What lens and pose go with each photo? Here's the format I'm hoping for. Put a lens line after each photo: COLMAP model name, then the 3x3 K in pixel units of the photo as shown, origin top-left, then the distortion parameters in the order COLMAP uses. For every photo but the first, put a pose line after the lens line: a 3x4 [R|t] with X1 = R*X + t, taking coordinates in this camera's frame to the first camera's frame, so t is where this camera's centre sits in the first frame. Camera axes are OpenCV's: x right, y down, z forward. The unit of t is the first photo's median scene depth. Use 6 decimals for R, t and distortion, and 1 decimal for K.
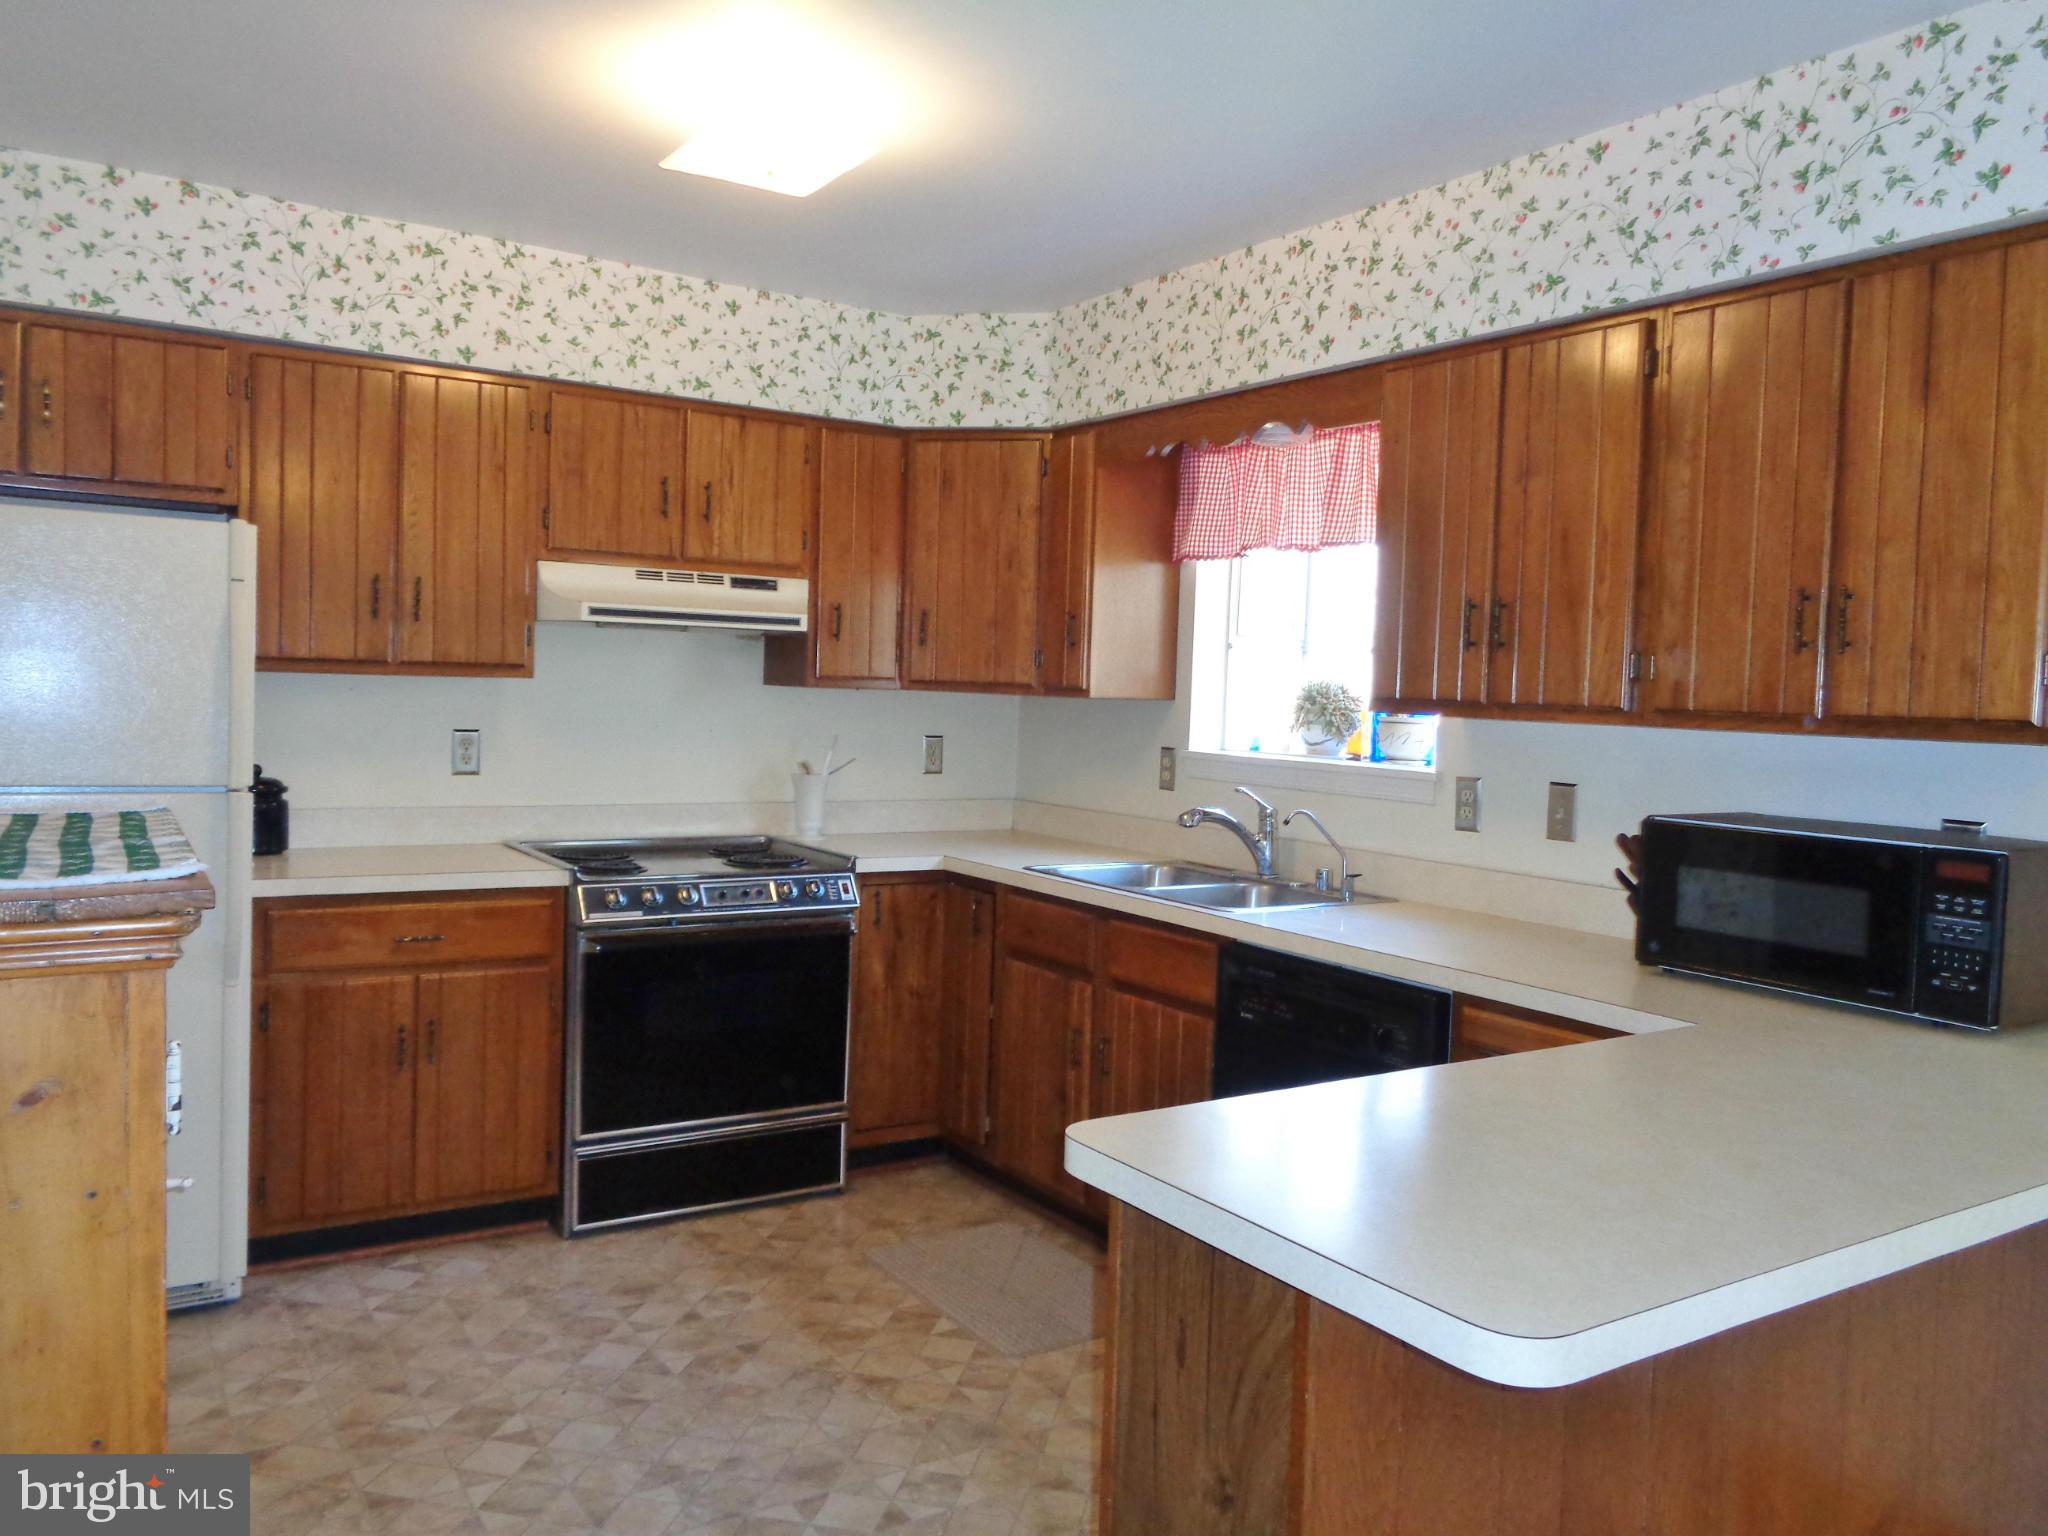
lens RADIAL K [[1548.2, 0, 1046.4], [0, 1548.2, 771.4], [0, 0, 1]] dist [-0.012474, 0.006010]
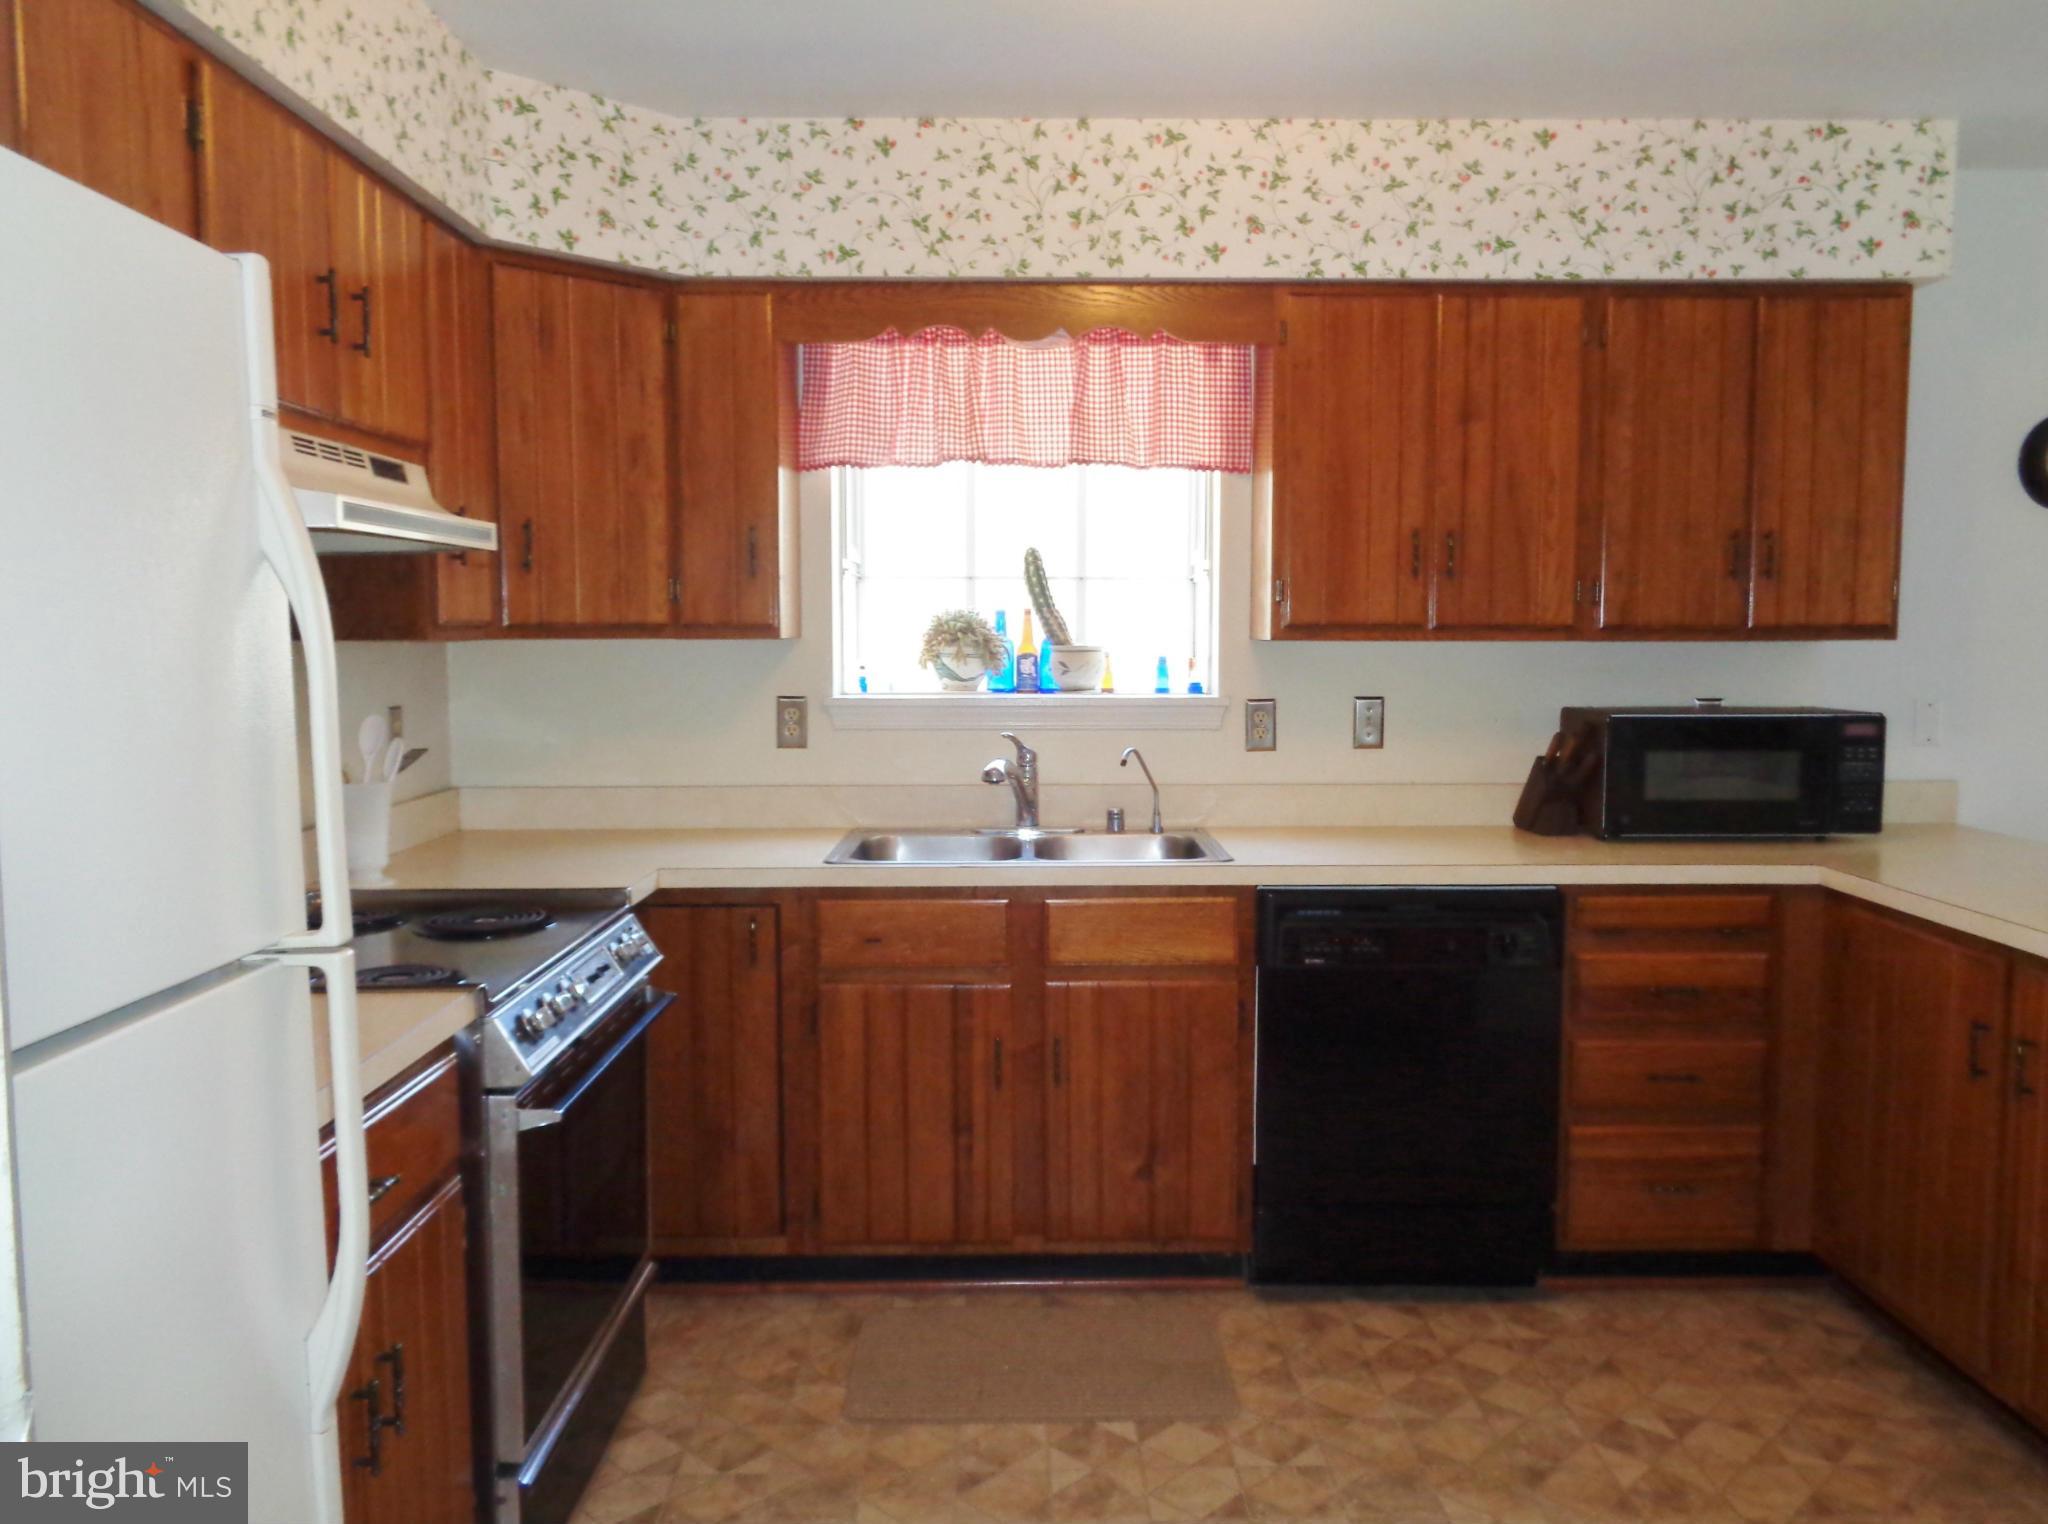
lens RADIAL K [[1548.2, 0, 1027.3], [0, 1548.2, 762.5], [0, 0, 1]] dist [-0.012474, 0.006010]
pose [[0.536155, -0.106534, 0.837370, -0.773324], [0.066629, 0.994250, 0.083831, -0.058119], [-0.841486, 0.010847, 0.540170, 0.646226]]
